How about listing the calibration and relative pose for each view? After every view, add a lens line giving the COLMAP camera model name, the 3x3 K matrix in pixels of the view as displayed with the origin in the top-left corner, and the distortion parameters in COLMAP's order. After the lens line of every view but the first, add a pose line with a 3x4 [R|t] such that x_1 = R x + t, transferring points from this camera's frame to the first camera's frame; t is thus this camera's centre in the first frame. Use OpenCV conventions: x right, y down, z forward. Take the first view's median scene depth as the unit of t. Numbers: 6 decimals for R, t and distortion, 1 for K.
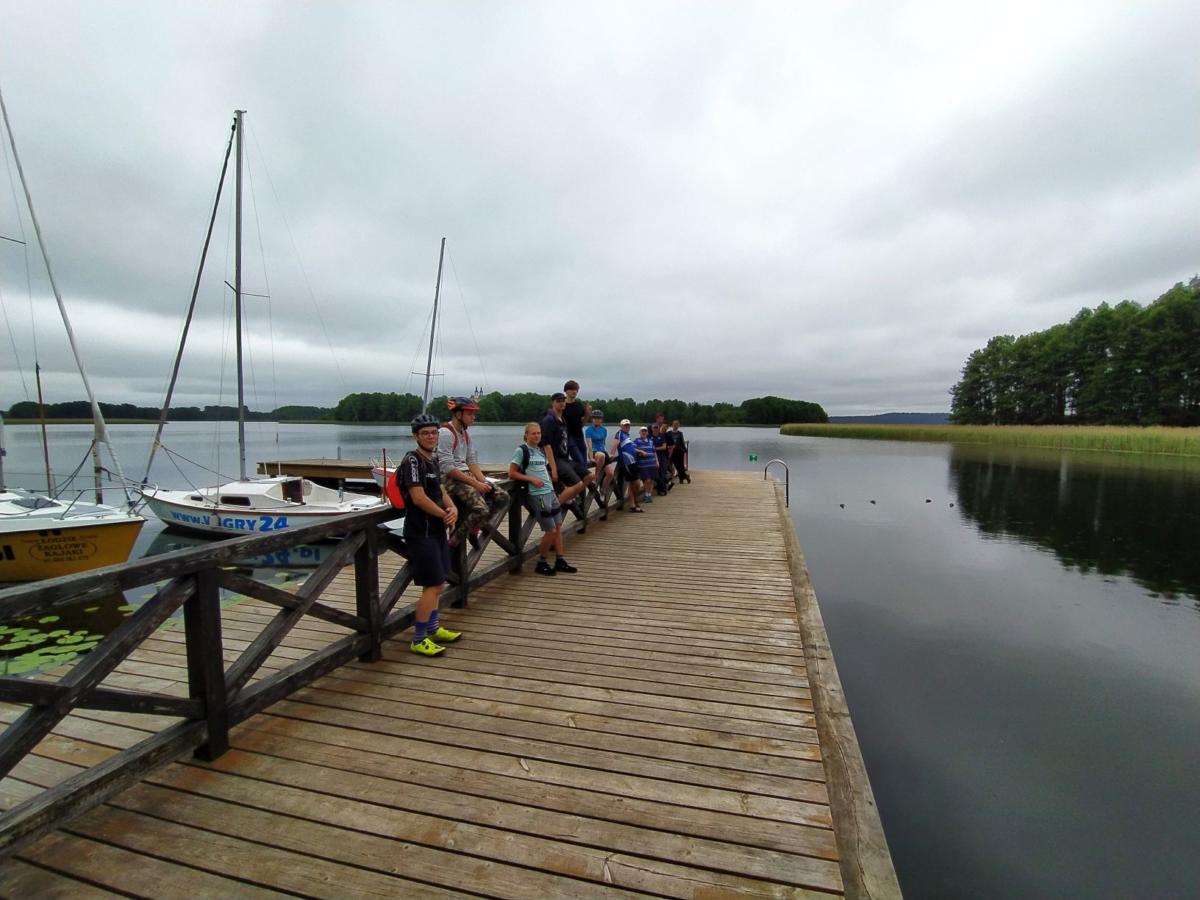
lens RADIAL K [[543.4, 0, 600.0], [0, 543.4, 450.0], [0, 0, 1]] dist [0.000257, 0.000155]
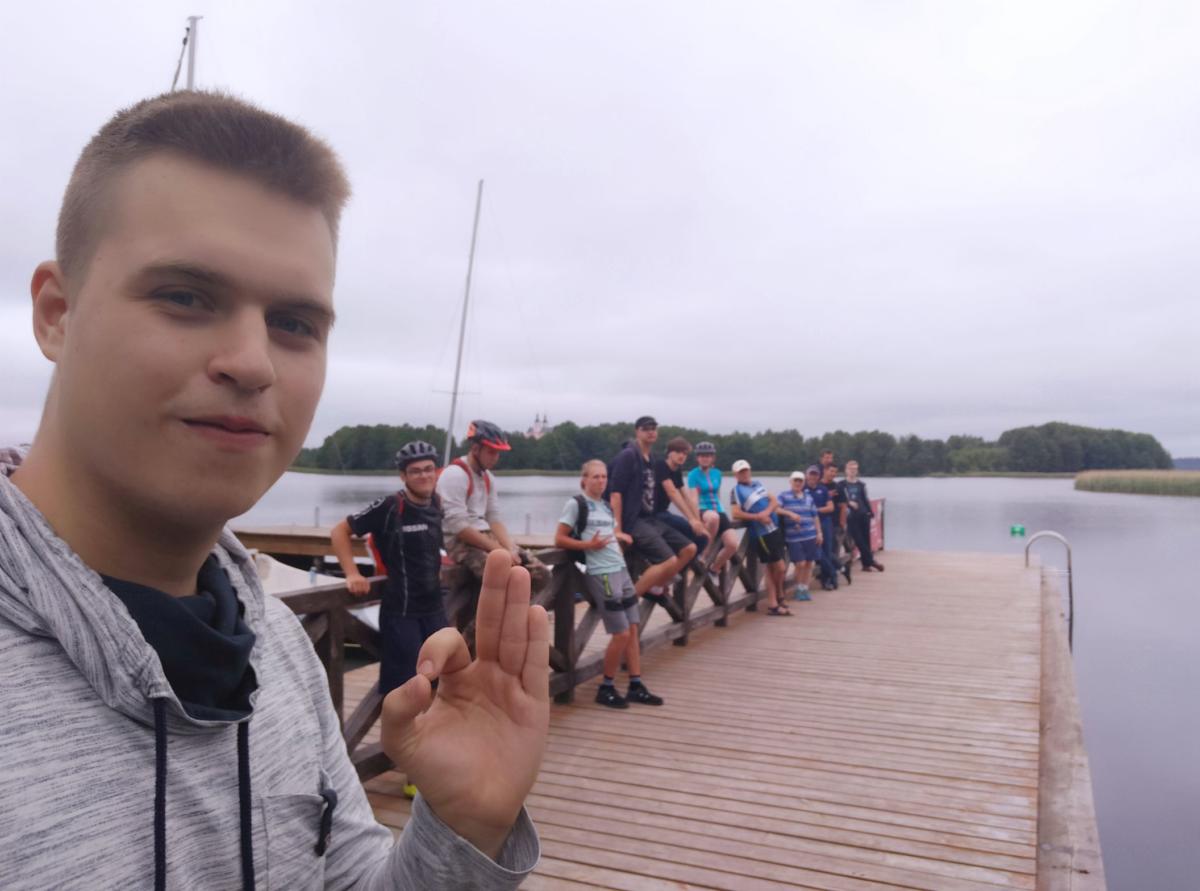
lens RADIAL K [[950.9, 0, 600.0], [0, 950.9, 445.5], [0, 0, 1]] dist [0.127421, -0.201897]
pose [[0.983338, -0.009076, -0.181559, 0.085530], [-0.007004, 0.996119, -0.087732, 0.030591], [0.181650, 0.087542, 0.979459, -0.088085]]
